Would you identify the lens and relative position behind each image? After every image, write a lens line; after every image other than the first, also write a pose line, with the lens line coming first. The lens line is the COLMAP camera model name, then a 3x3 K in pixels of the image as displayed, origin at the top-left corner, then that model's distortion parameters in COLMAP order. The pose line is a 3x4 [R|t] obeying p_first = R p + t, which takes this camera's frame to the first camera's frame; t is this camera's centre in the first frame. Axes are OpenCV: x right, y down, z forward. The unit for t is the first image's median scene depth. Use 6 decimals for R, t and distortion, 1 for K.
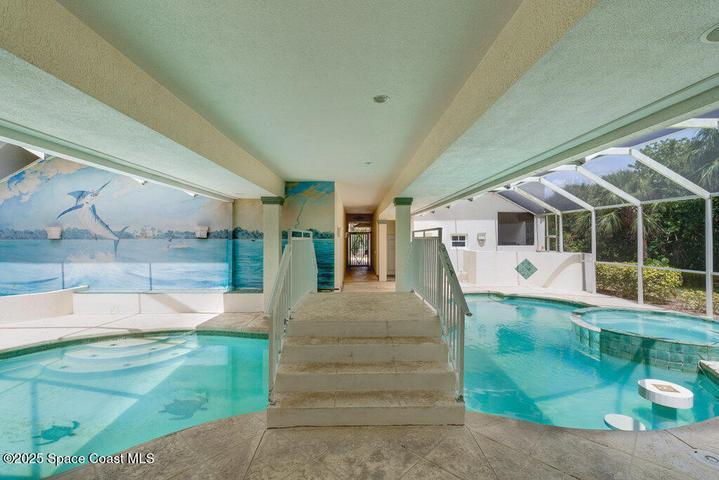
lens RADIAL K [[331.3, 0, 361.1], [0, 331.3, 237.2], [0, 0, 1]] dist [0.005265, -0.001824]
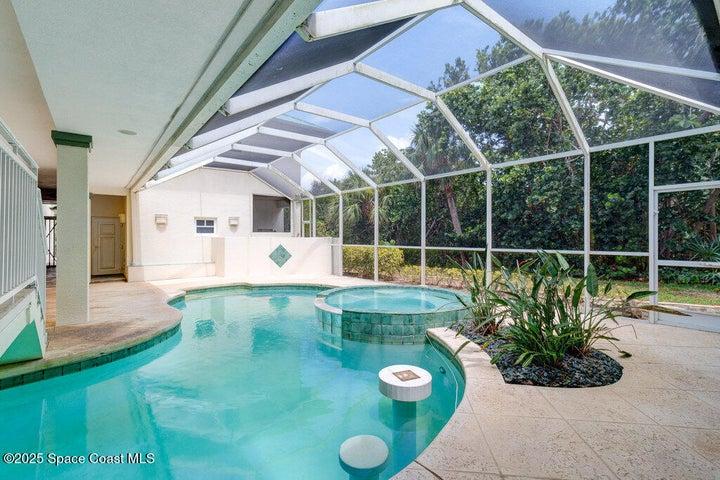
lens RADIAL K [[331.7, 0, 360.4], [0, 331.7, 239.2], [0, 0, 1]] dist [0.005265, -0.001824]
pose [[0.790368, -0.002693, 0.612627, 0.135505], [-0.003655, 0.999952, 0.009111, 0.049099], [-0.612622, -0.009440, 0.790320, 0.172971]]
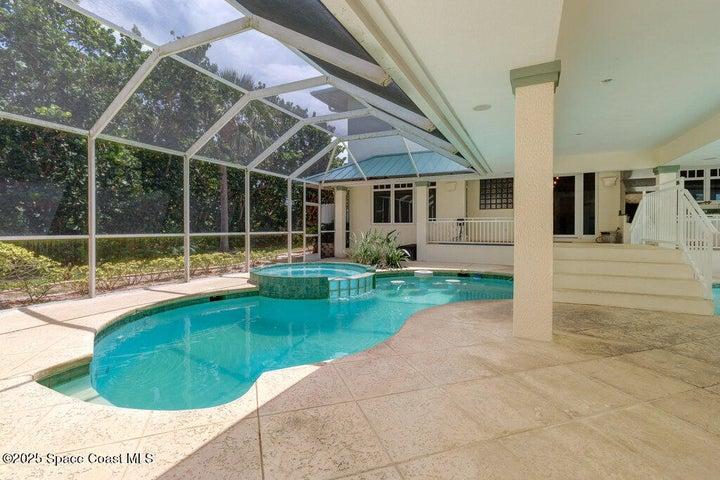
lens RADIAL K [[331.7, 0, 368.0], [0, 331.7, 228.3], [0, 0, 1]] dist [0.005265, -0.001824]
pose [[-0.892951, -0.011538, 0.450007, 0.103023], [-0.012190, 0.999925, 0.001448, 0.054500], [-0.449990, -0.004192, -0.893024, 0.850652]]
